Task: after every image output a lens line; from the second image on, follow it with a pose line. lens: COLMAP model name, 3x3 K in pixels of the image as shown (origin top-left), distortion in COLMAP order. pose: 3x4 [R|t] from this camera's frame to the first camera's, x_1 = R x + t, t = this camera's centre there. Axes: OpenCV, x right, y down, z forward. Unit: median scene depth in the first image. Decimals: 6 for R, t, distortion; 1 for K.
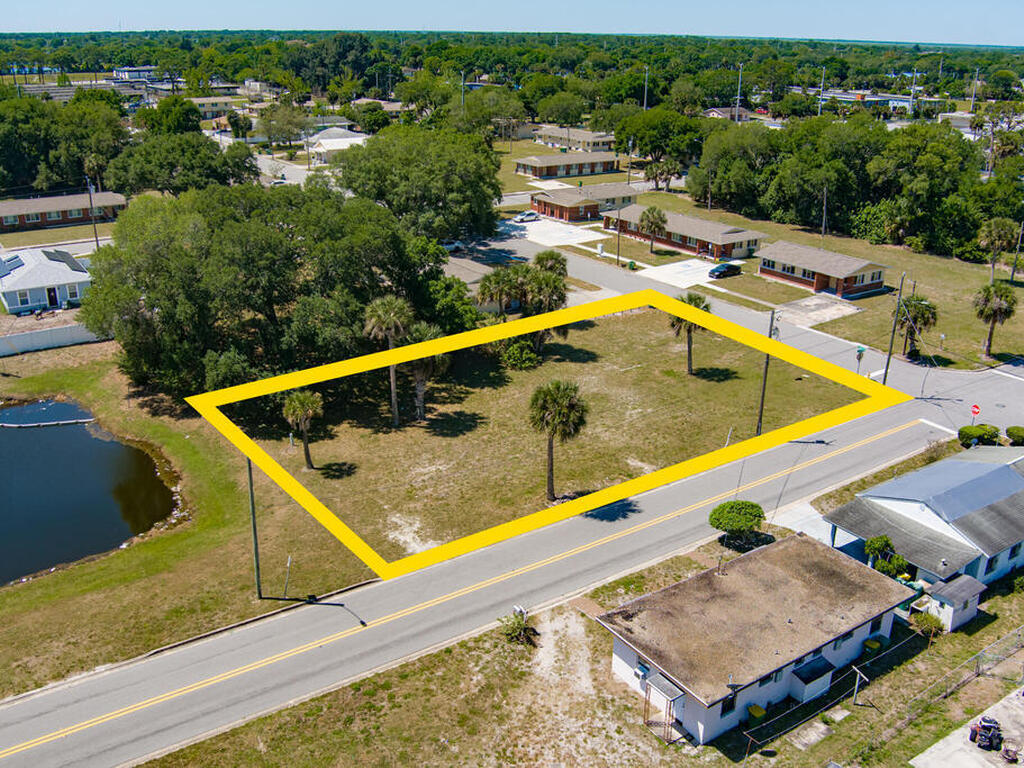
lens RADIAL K [[939.8, 0, 512.0], [0, 939.8, 384.0], [0, 0, 1]] dist [-0.070912, -0.011078]
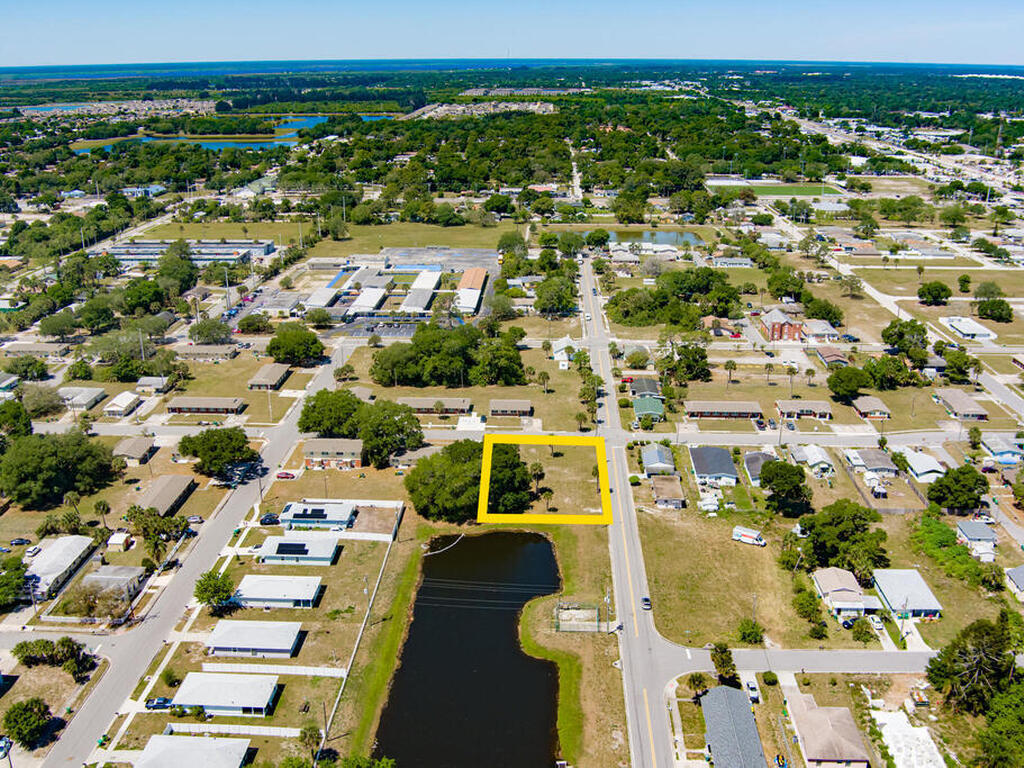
lens RADIAL K [[952.7, 0, 512.0], [0, 952.7, 384.0], [0, 0, 1]] dist [-0.068922, -0.013640]
pose [[0.597304, -0.275953, 0.753045, -2.336397], [0.296211, 0.948461, 0.112613, -0.670070], [-0.745310, 0.155796, 0.648260, -1.098482]]
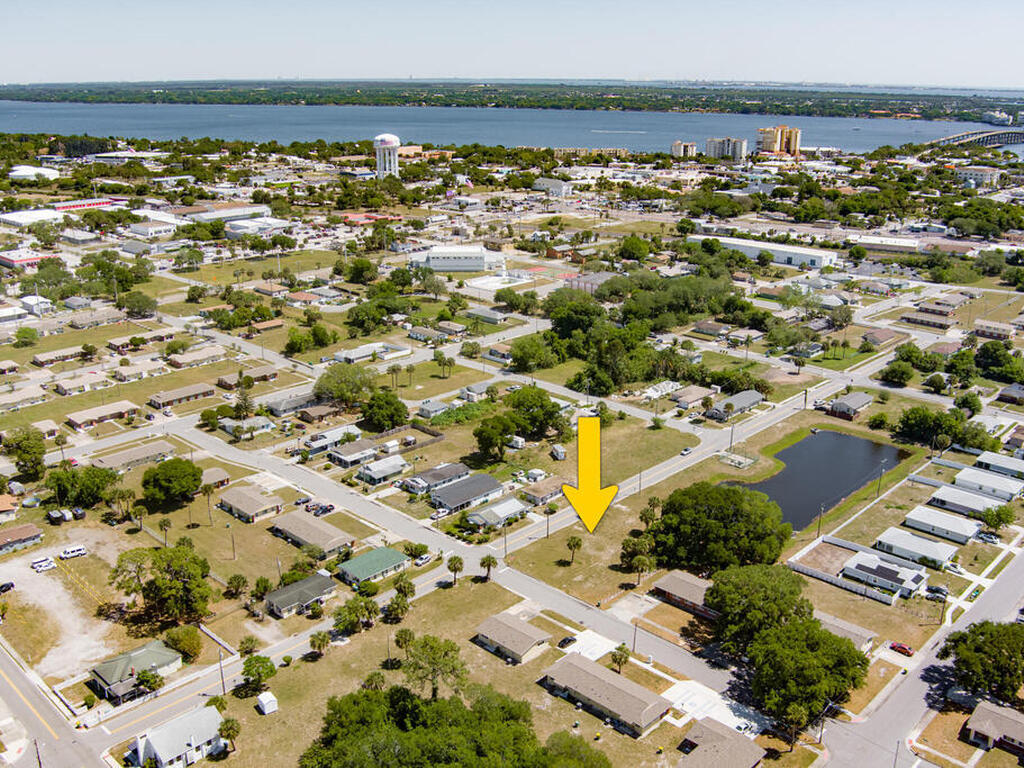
lens RADIAL K [[952.7, 0, 512.0], [0, 952.7, 384.0], [0, 0, 1]] dist [-0.068922, -0.013640]
pose [[-0.978336, 0.049229, -0.201085, 0.888392], [-0.088241, 0.779504, 0.620150, -2.109877], [0.187276, 0.624459, -0.758273, 2.729228]]
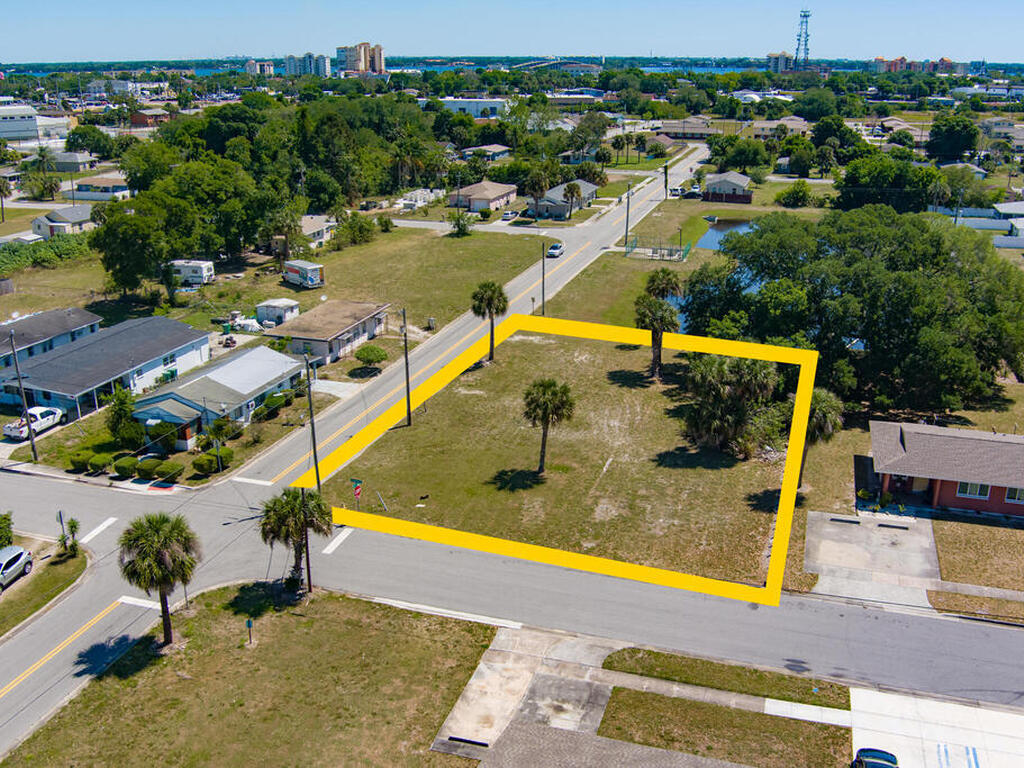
lens RADIAL K [[952.7, 0, 512.0], [0, 952.7, 384.0], [0, 0, 1]] dist [-0.068922, -0.013640]
pose [[-0.786495, 0.192906, -0.586696, 0.686578], [-0.228305, 0.791863, 0.566419, -0.541346], [0.573848, 0.579431, -0.578755, 1.421201]]
